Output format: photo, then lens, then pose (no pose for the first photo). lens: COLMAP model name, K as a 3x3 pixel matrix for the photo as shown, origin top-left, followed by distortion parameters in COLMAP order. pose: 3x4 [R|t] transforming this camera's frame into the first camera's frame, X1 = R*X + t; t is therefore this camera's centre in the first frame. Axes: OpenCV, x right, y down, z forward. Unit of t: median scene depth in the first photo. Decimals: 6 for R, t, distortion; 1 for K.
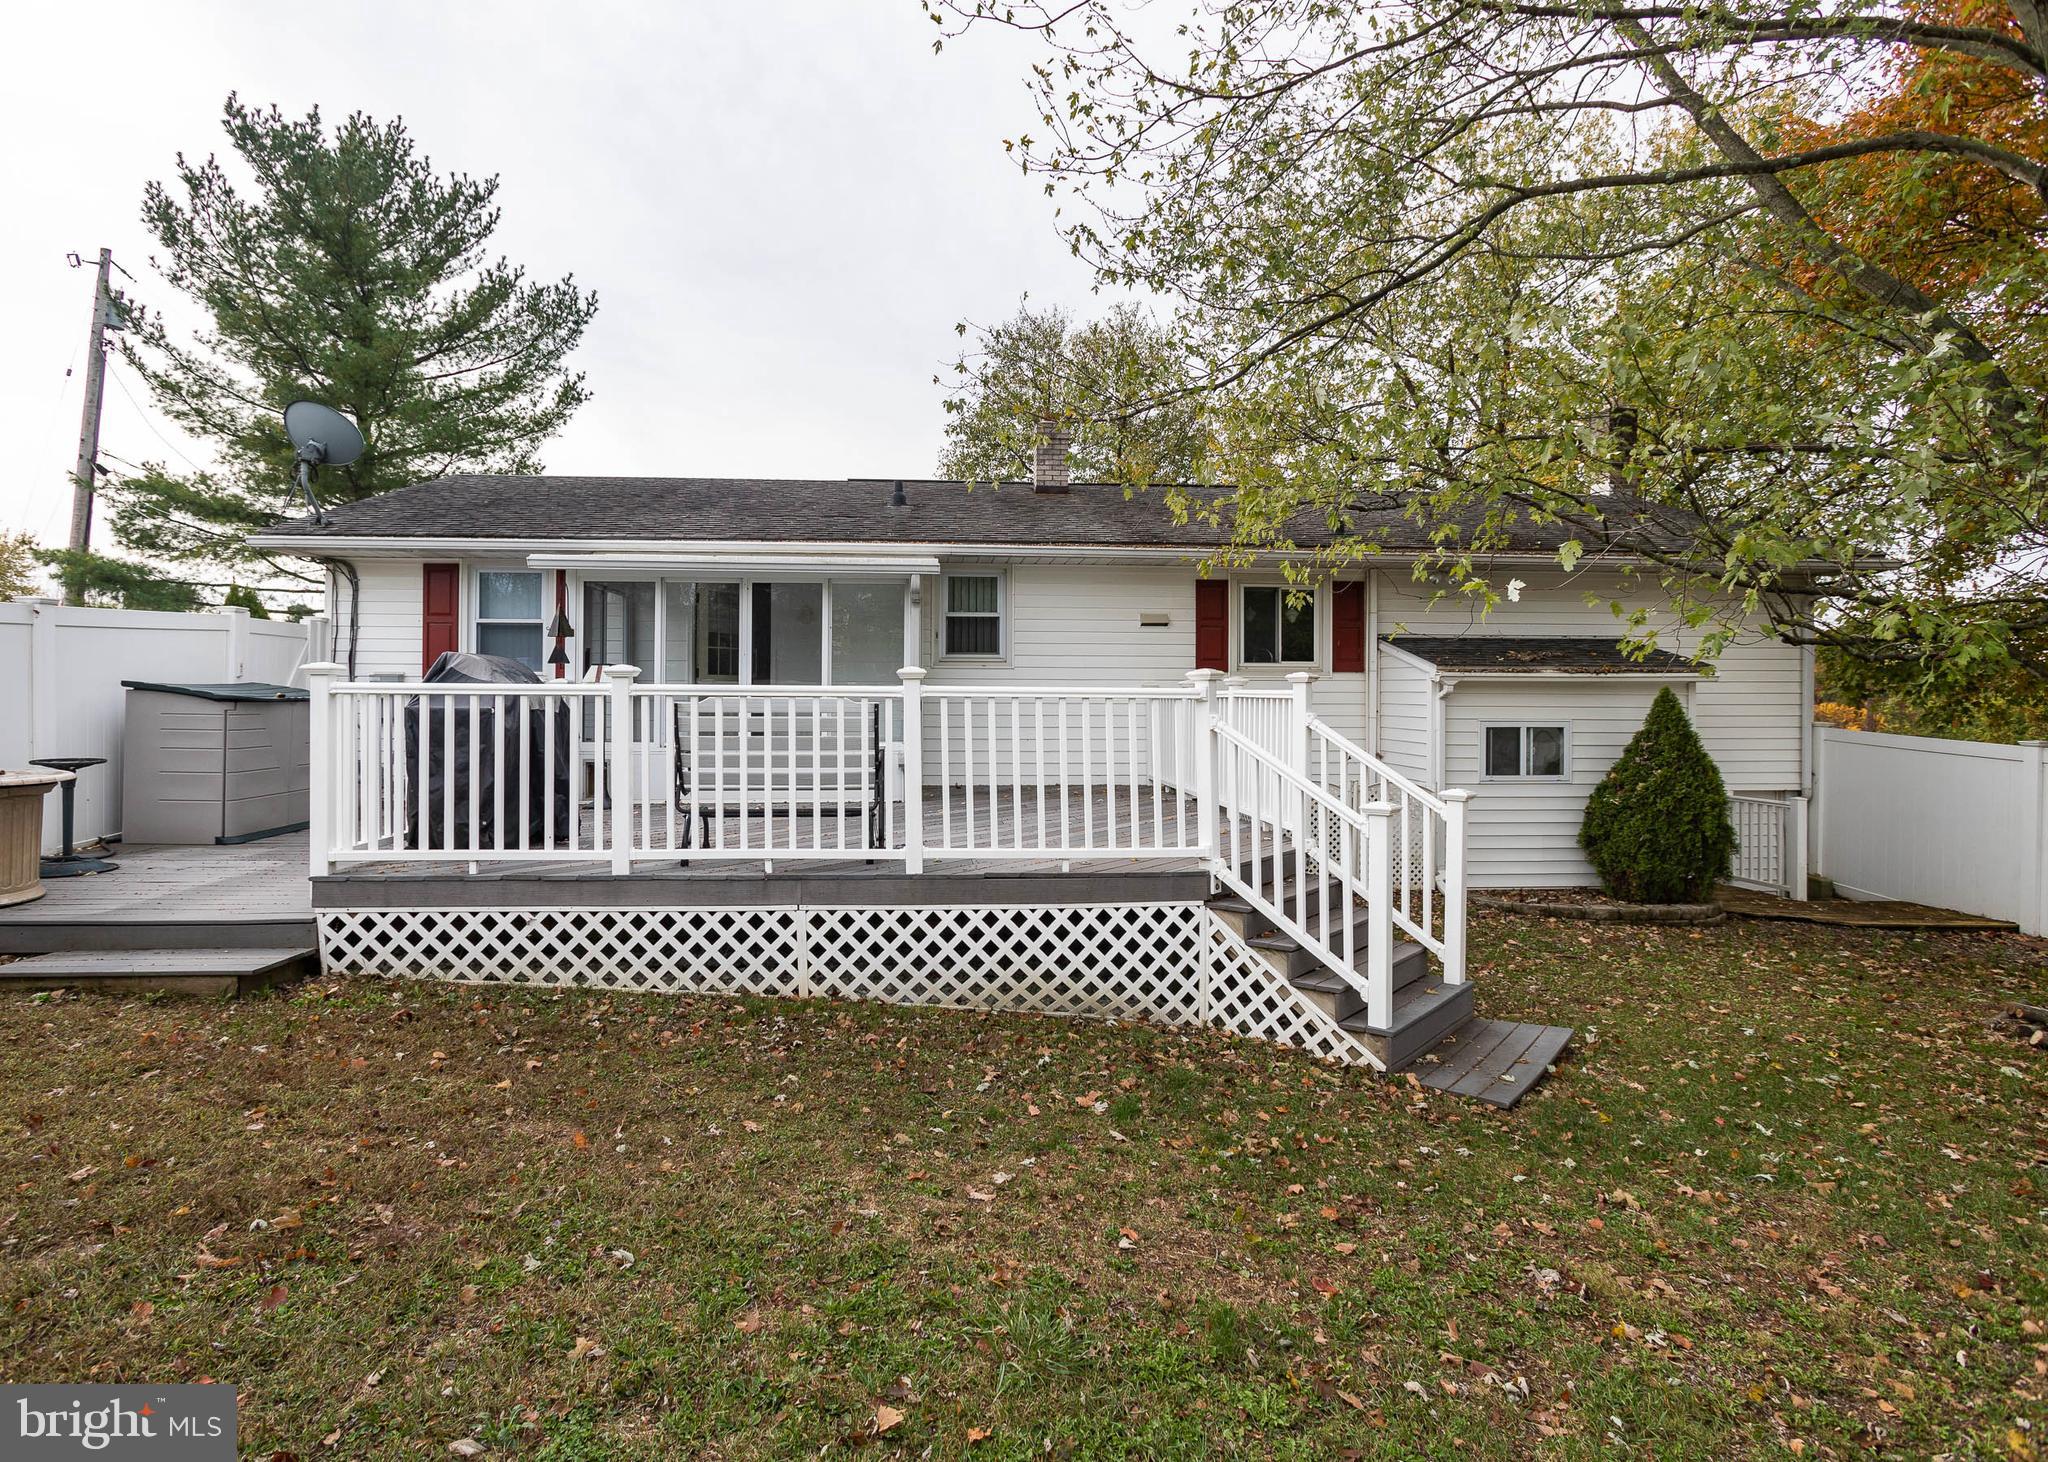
lens RADIAL K [[1067.5, 0, 1022.4], [0, 1067.5, 677.9], [0, 0, 1]] dist [-0.036891, 0.033857]
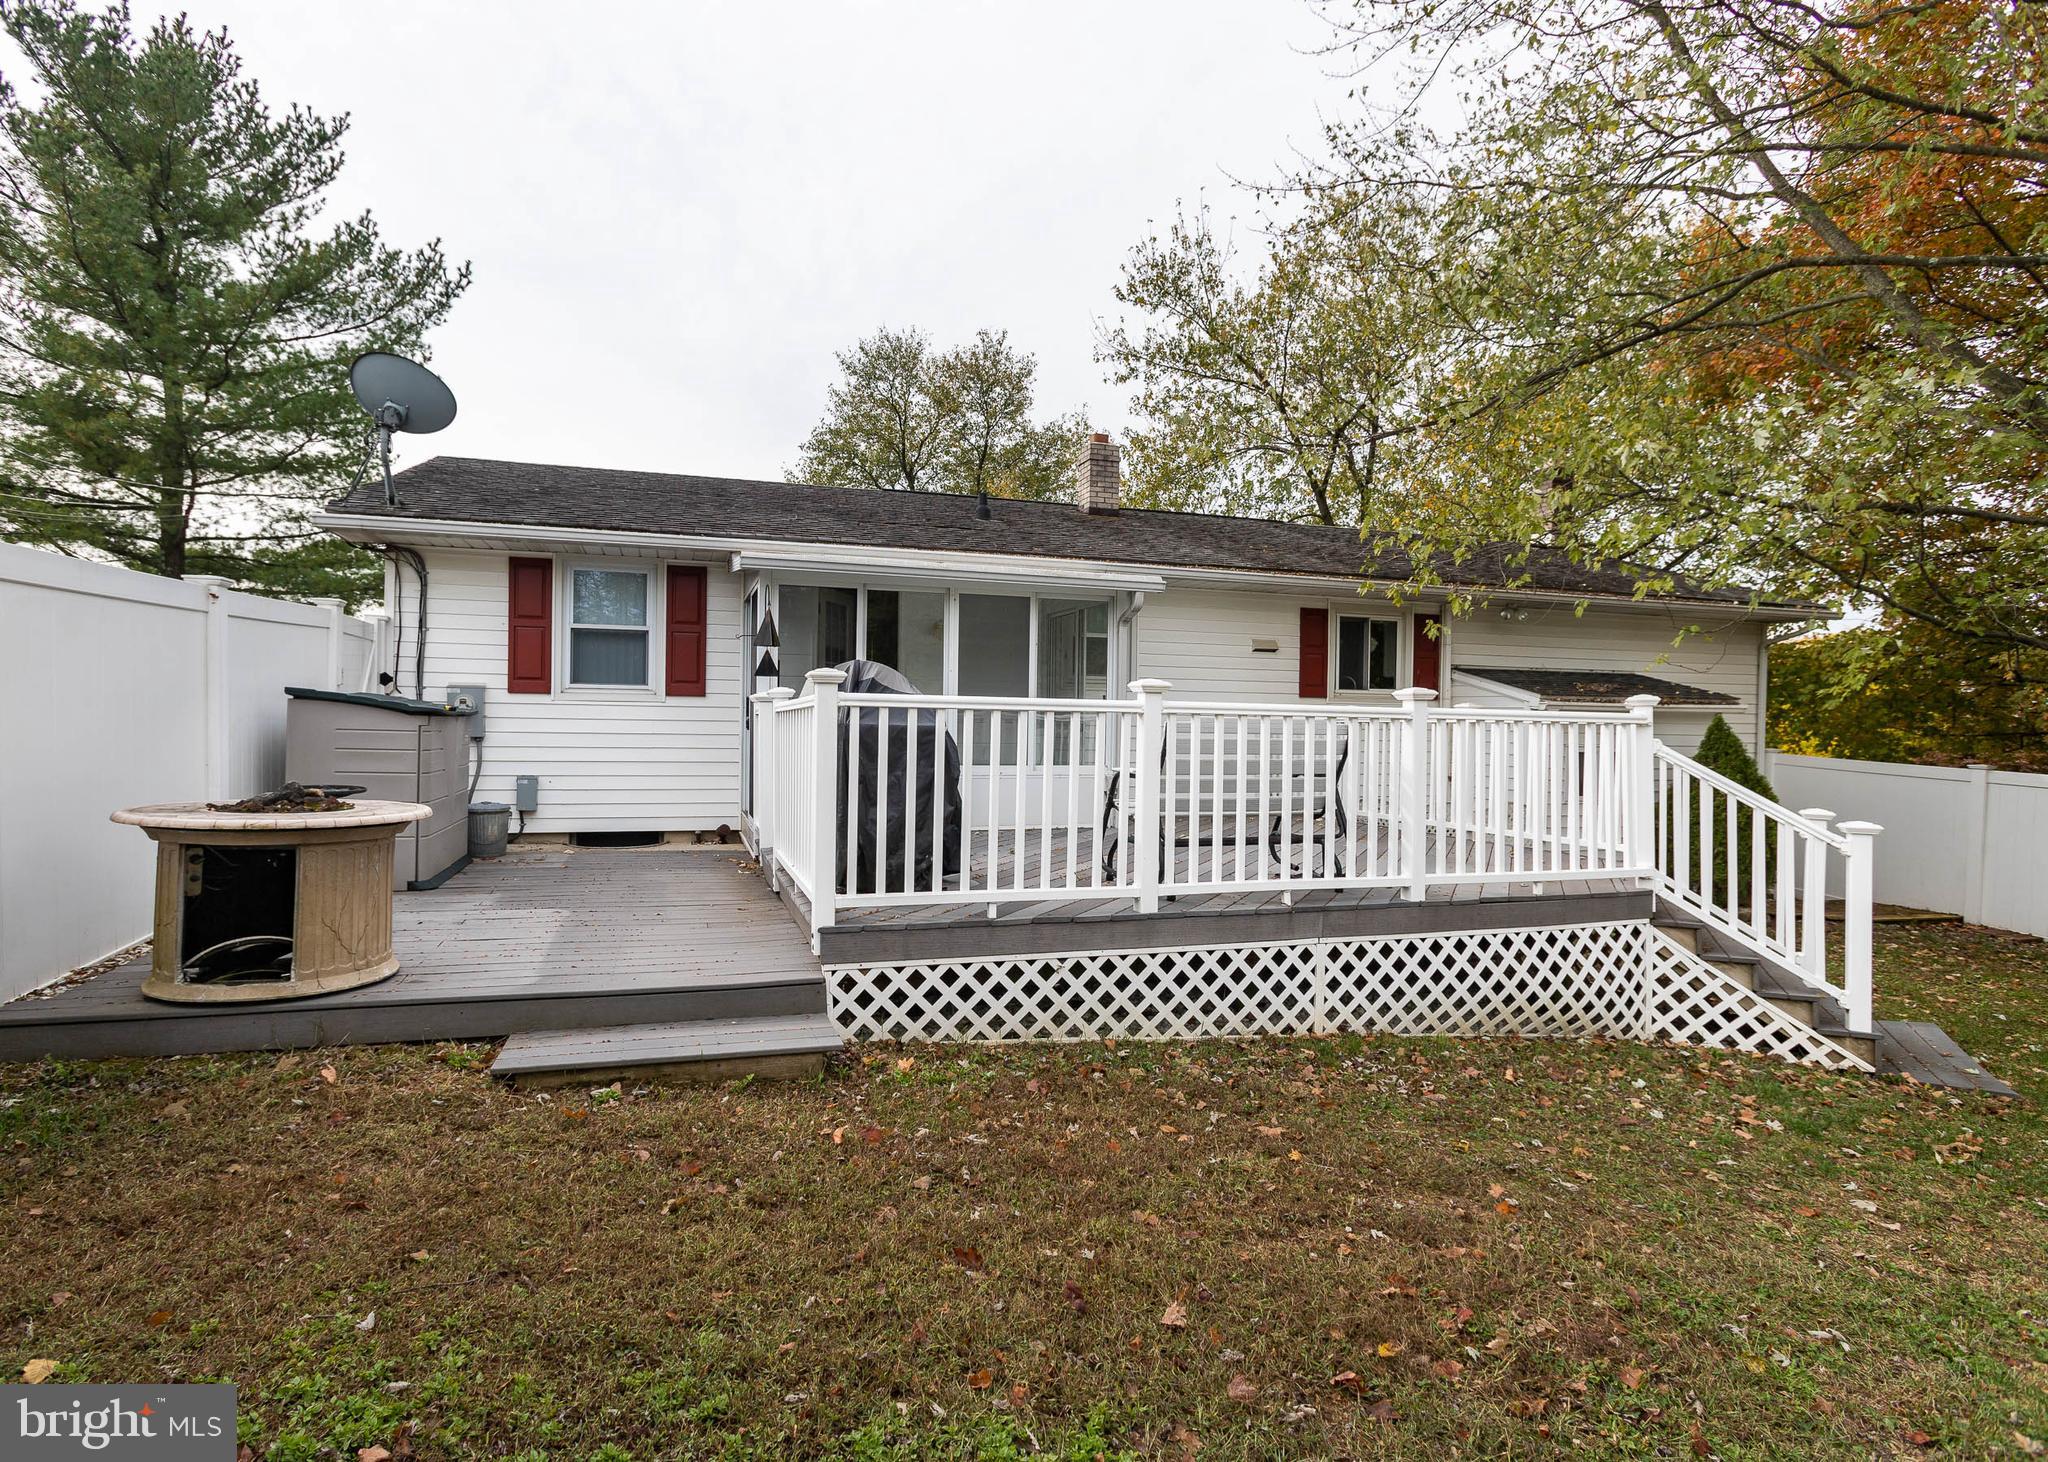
lens RADIAL K [[1038.4, 0, 1024.0], [0, 1038.4, 731.0], [0, 0, 1]] dist [-0.017423, 0.007837]
pose [[0.974518, 0.008341, 0.224153, -0.669545], [-0.014514, 0.999559, 0.025909, 0.010162], [-0.223838, -0.028502, 0.974210, 0.169341]]
